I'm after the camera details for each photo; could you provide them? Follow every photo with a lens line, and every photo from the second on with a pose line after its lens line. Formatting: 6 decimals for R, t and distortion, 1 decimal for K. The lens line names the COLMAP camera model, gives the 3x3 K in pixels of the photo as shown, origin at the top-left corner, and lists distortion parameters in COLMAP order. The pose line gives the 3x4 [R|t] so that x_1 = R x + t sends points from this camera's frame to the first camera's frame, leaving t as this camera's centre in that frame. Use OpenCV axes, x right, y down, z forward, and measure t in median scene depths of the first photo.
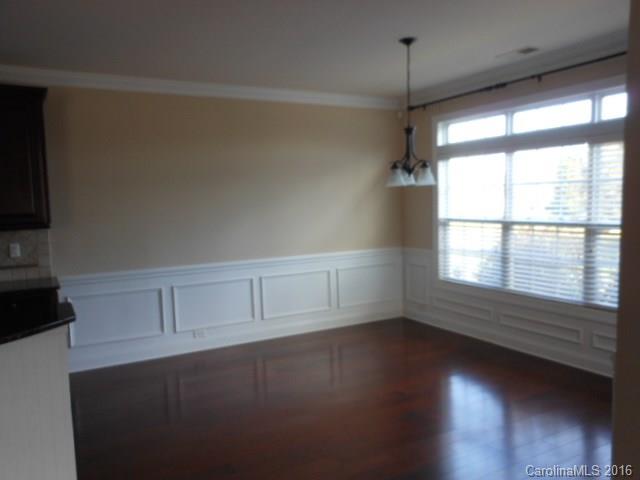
lens RADIAL K [[519.3, 0, 320.0], [0, 519.3, 240.0], [0, 0, 1]] dist [0.011739, 0.003960]
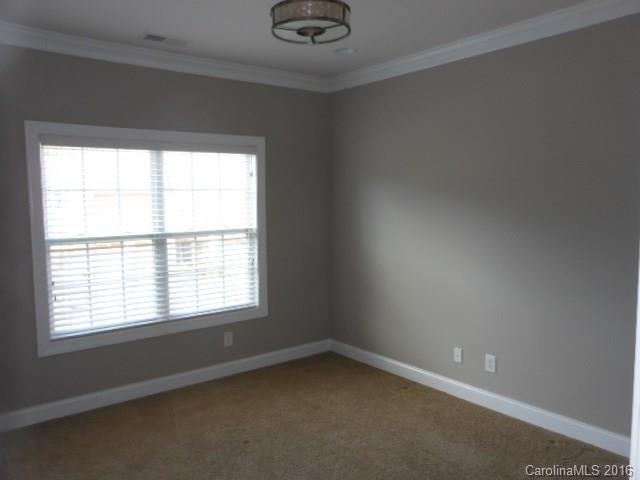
lens RADIAL K [[519.3, 0, 320.0], [0, 519.3, 240.0], [0, 0, 1]] dist [0.011739, 0.003960]
pose [[-0.144971, -0.062097, 0.987485, -0.482981], [0.104935, 0.991435, 0.077751, -0.064685], [-0.983856, 0.114893, -0.137213, 0.864431]]
